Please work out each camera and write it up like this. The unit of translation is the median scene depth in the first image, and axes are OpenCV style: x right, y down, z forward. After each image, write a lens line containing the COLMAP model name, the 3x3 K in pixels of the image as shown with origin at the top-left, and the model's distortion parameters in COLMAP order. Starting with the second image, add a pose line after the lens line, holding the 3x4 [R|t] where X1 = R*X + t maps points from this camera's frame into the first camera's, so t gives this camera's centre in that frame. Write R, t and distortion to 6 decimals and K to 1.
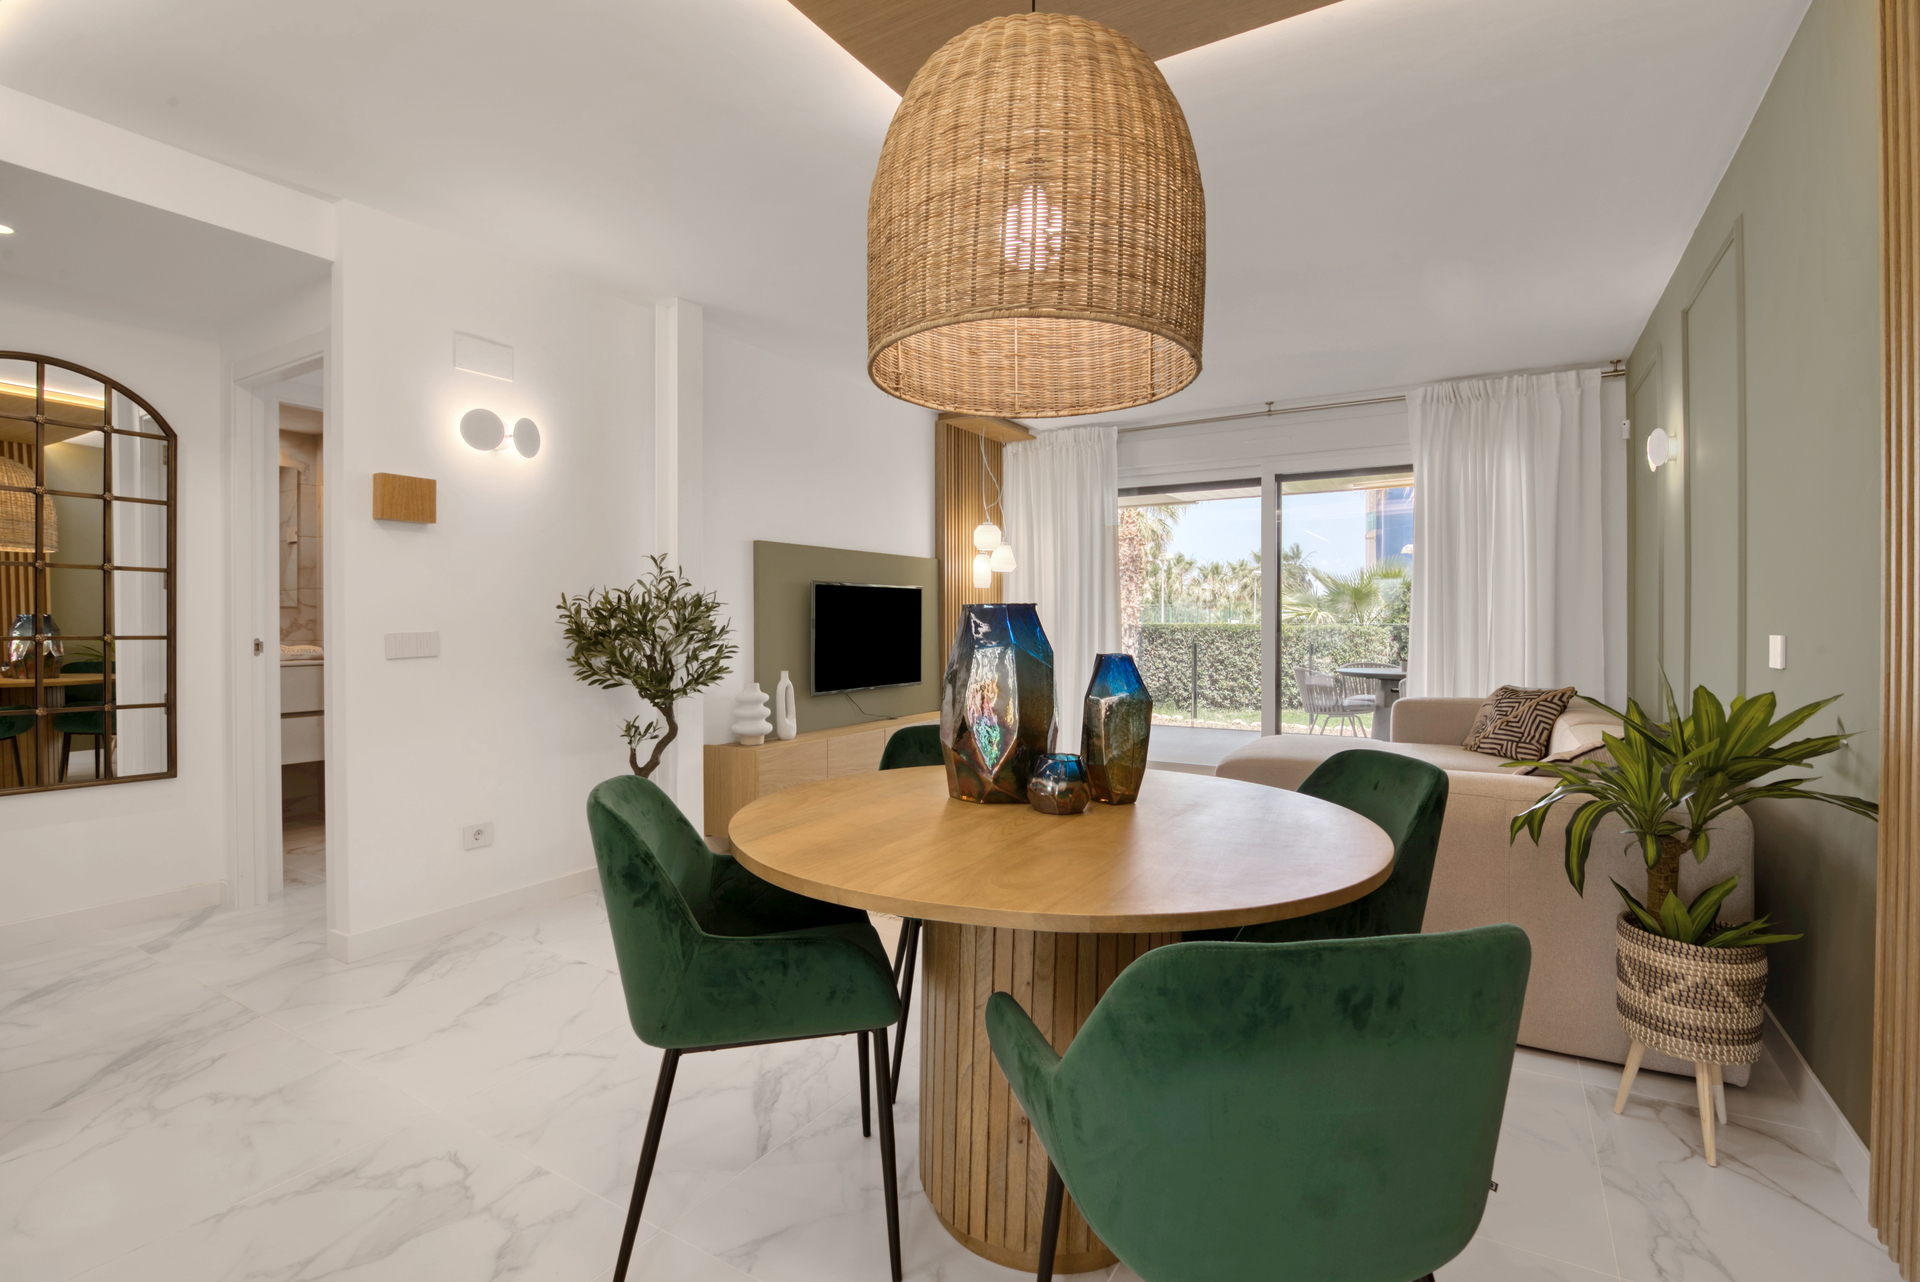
lens RADIAL K [[888.9, 0, 971.8], [0, 888.9, 643.0], [0, 0, 1]] dist [-0.018670, 0.000303]
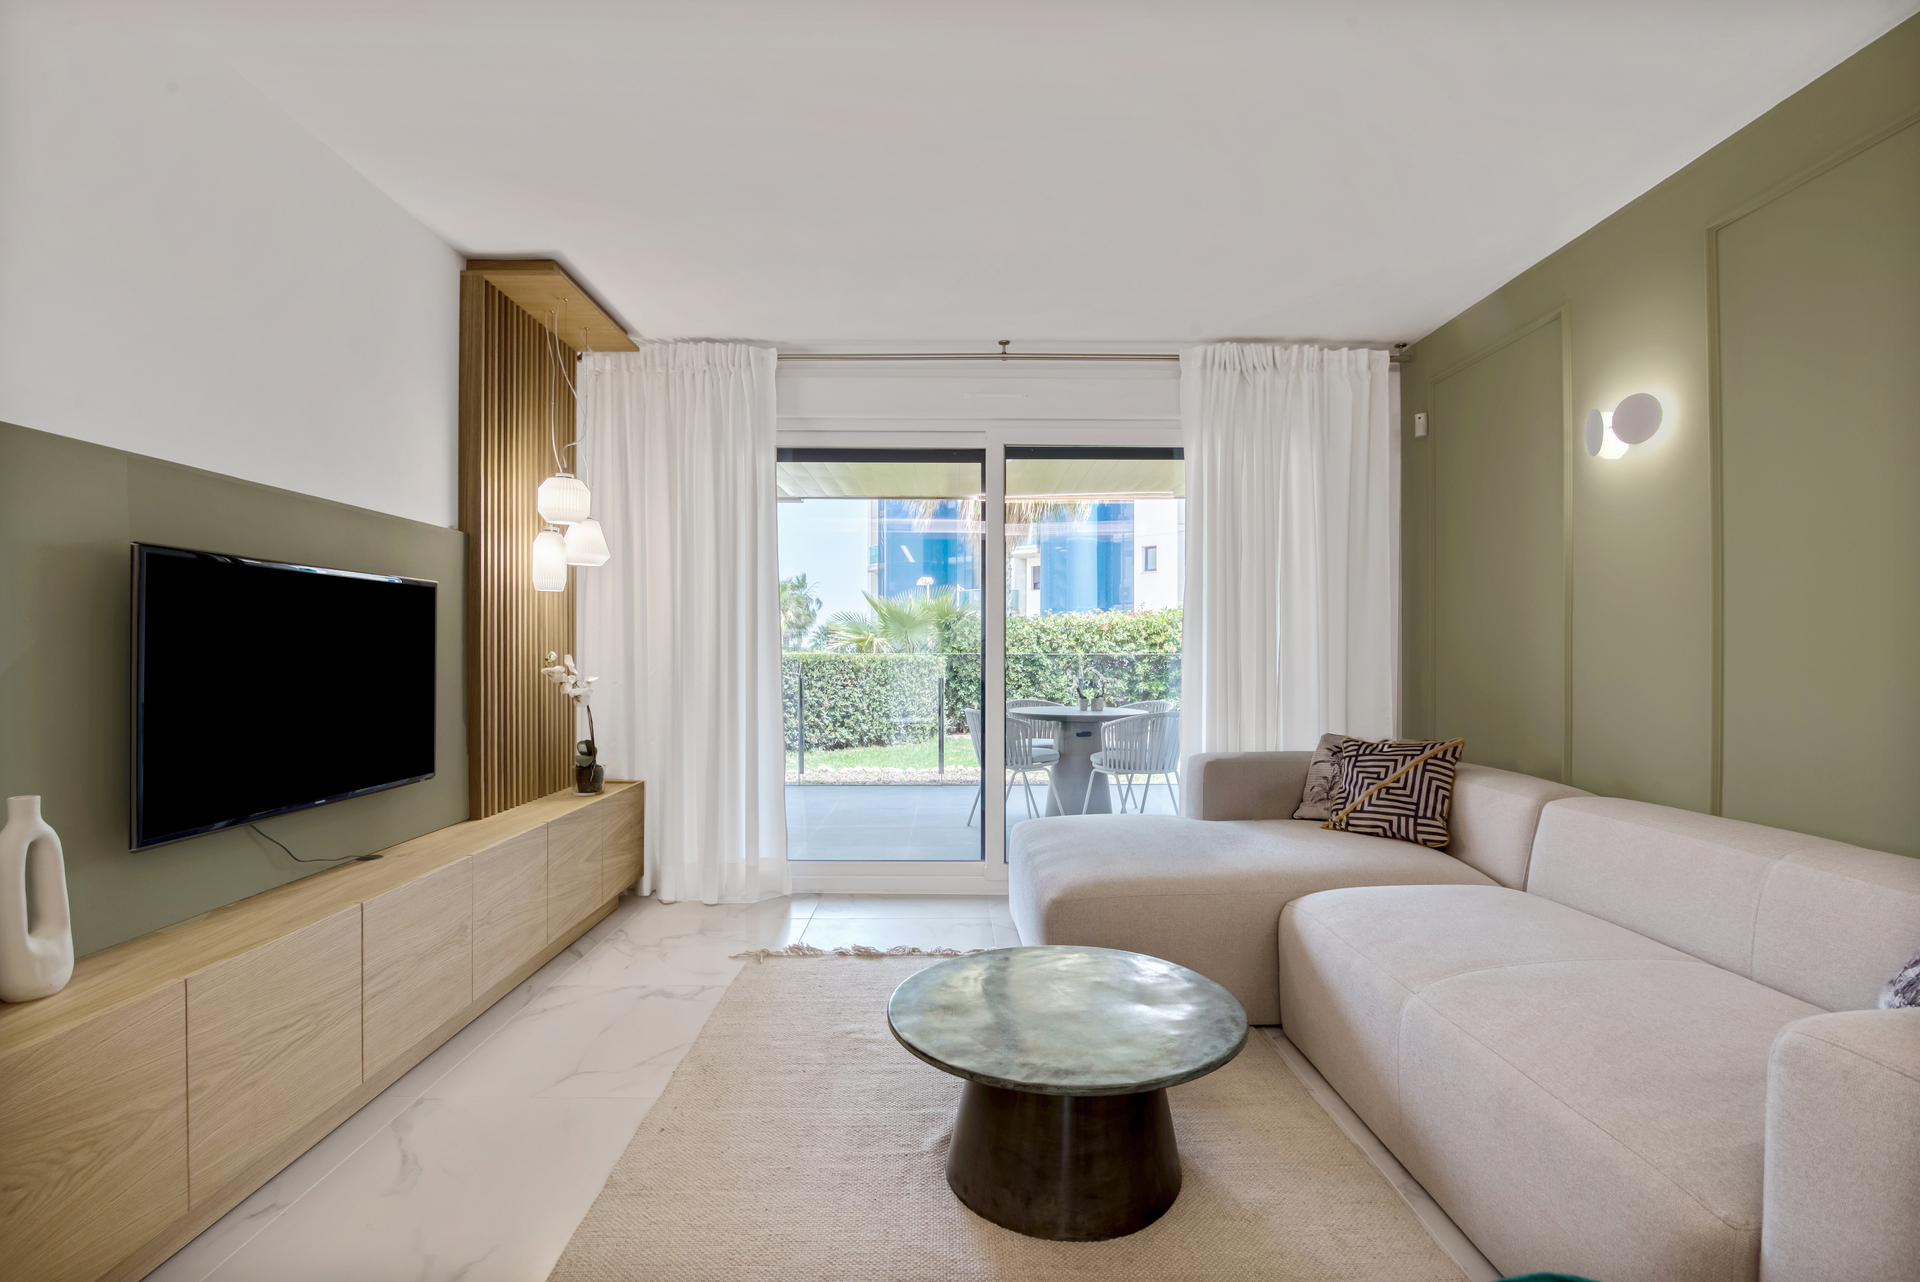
lens RADIAL K [[888.9, 0, 952.8], [0, 888.9, 656.5], [0, 0, 1]] dist [-0.018670, 0.000303]
pose [[0.859459, -0.000282, 0.511205, -0.060071], [0.009079, 0.999851, -0.014713, -0.009661], [-0.511125, 0.017286, 0.859333, 0.410014]]
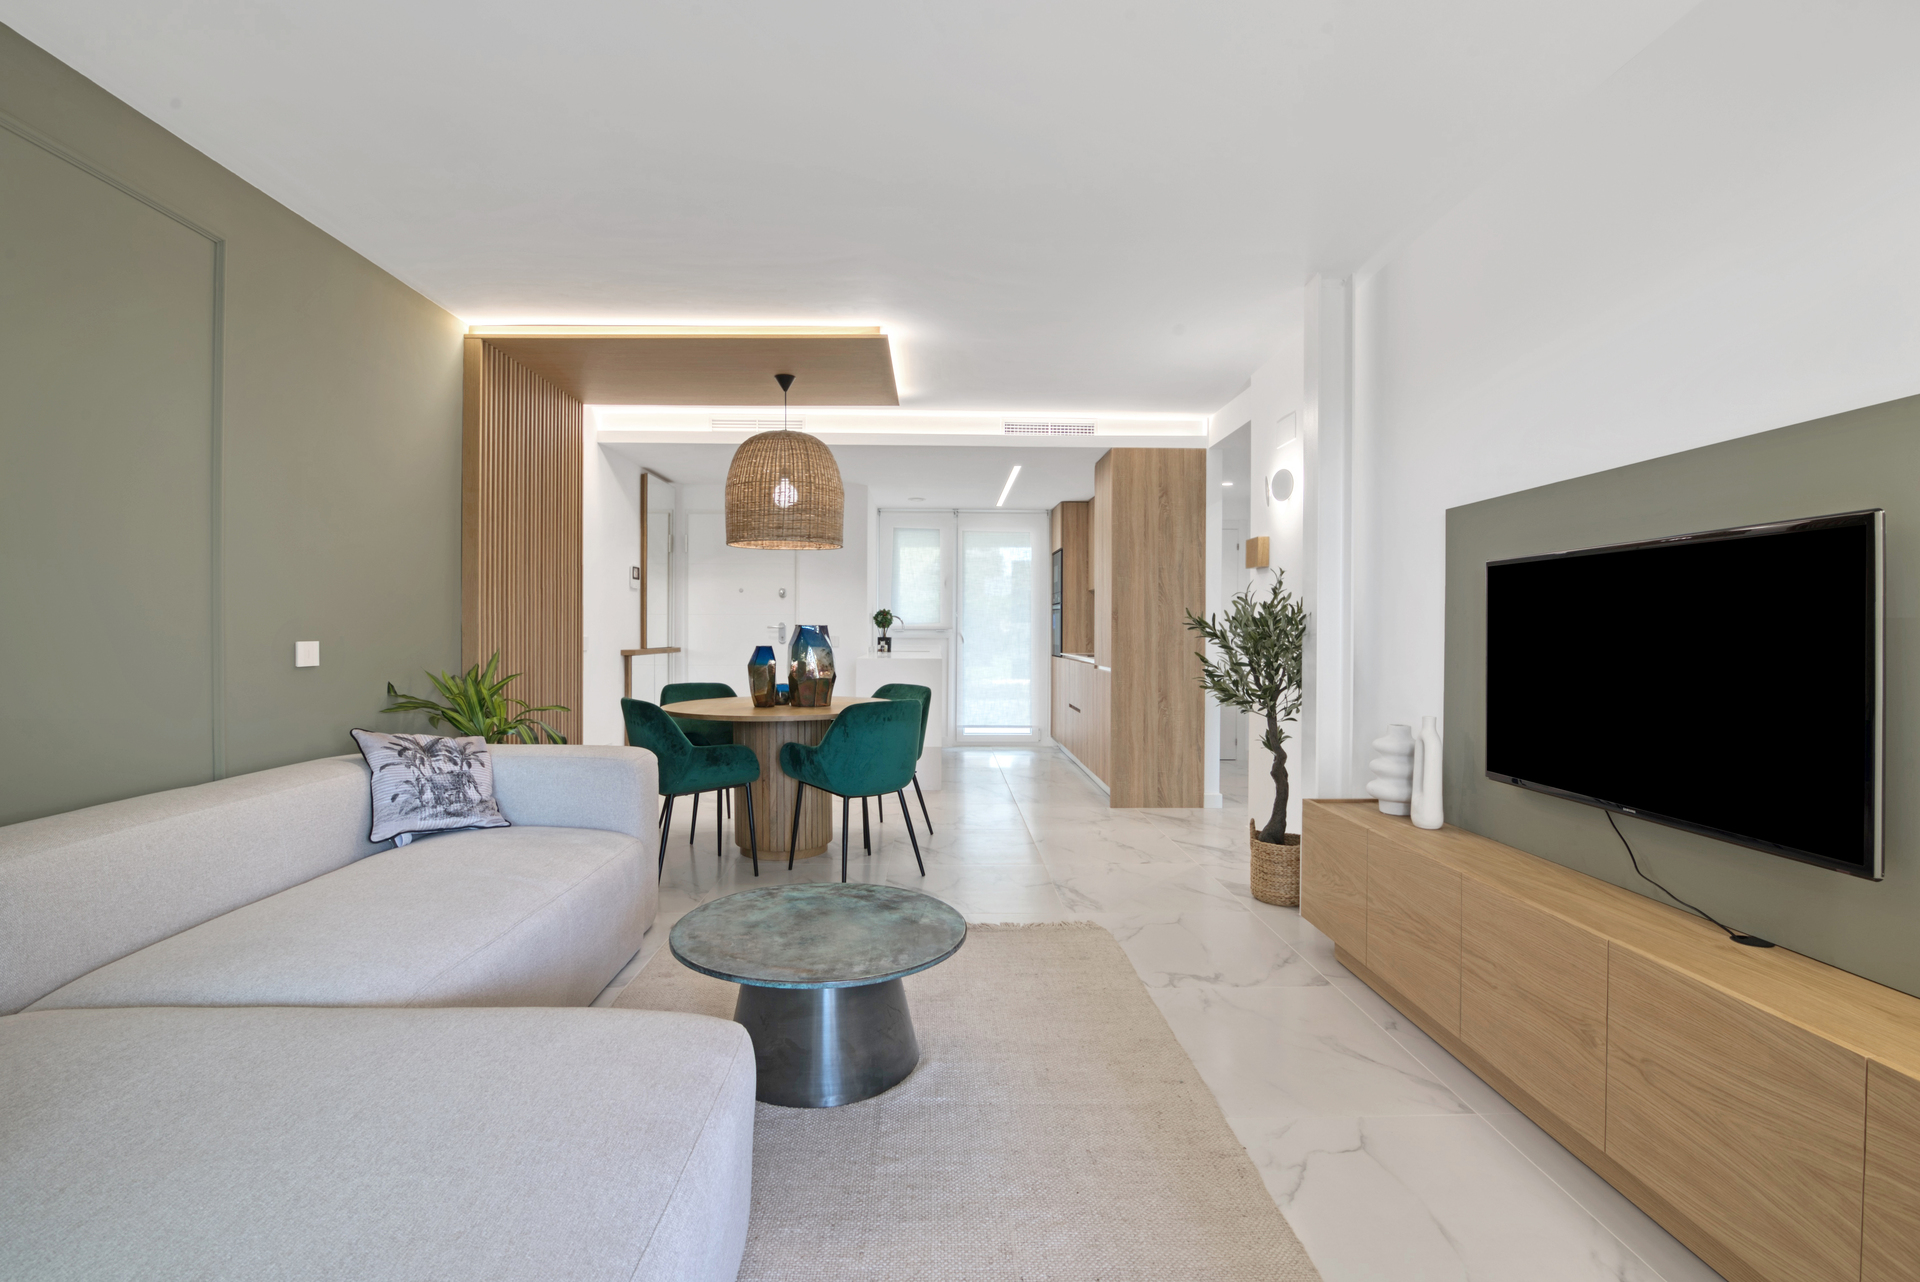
lens RADIAL K [[888.9, 0, 950.6], [0, 888.9, 633.1], [0, 0, 1]] dist [-0.018670, 0.000303]
pose [[-0.853882, -0.001618, -0.520464, 0.310032], [-0.016938, 0.999552, 0.024683, -0.027906], [0.520191, 0.029892, -0.853527, 1.052475]]
